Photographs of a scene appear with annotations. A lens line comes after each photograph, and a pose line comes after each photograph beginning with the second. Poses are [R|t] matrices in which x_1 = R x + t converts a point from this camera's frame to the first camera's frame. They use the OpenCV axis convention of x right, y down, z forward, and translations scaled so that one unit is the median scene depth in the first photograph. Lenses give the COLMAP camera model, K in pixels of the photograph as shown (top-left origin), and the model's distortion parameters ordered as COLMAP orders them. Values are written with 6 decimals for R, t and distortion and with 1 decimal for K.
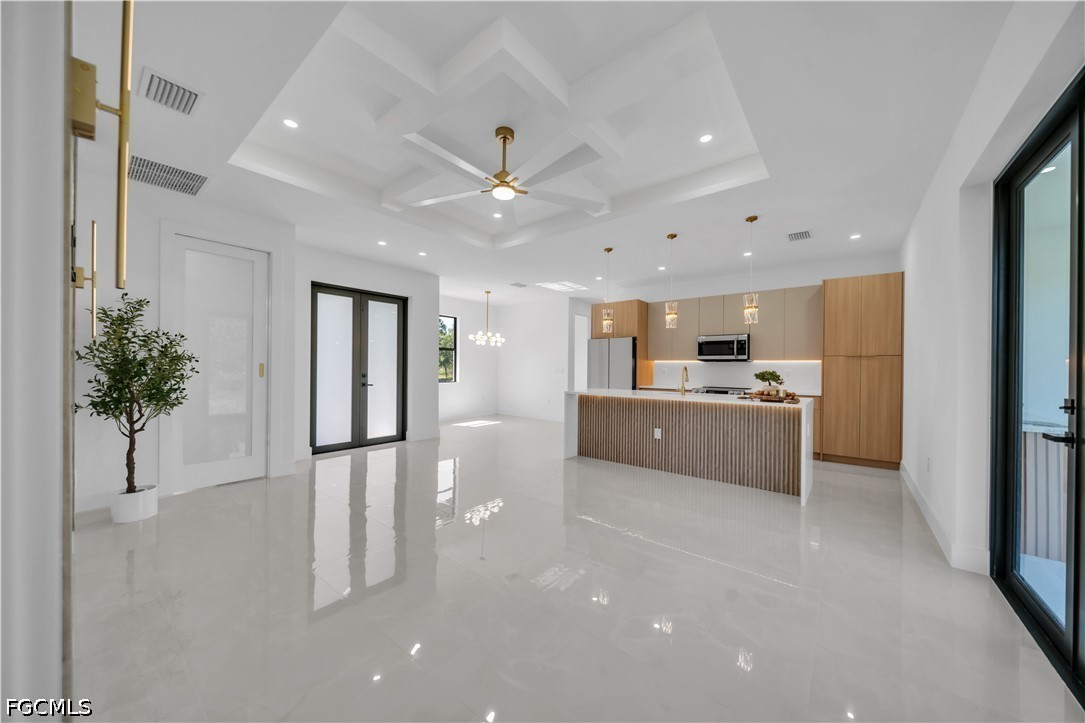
lens RADIAL K [[374.9, 0, 545.6], [0, 374.9, 368.0], [0, 0, 1]] dist [-0.001093, -0.000405]
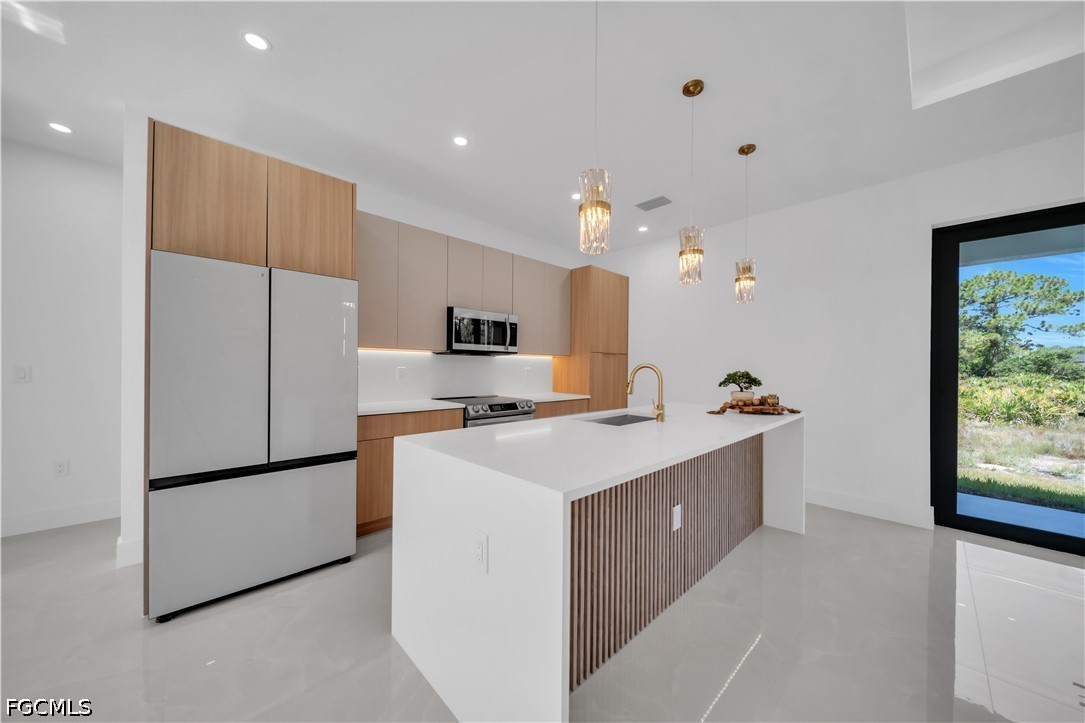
lens RADIAL K [[374.9, 0, 545.6], [0, 374.9, 368.0], [0, 0, 1]] dist [-0.001093, -0.000405]
pose [[0.131269, -0.009775, 0.991299, -0.121050], [-0.006138, 0.999924, 0.010673, -0.003316], [-0.991328, -0.007486, 0.131199, 0.866184]]
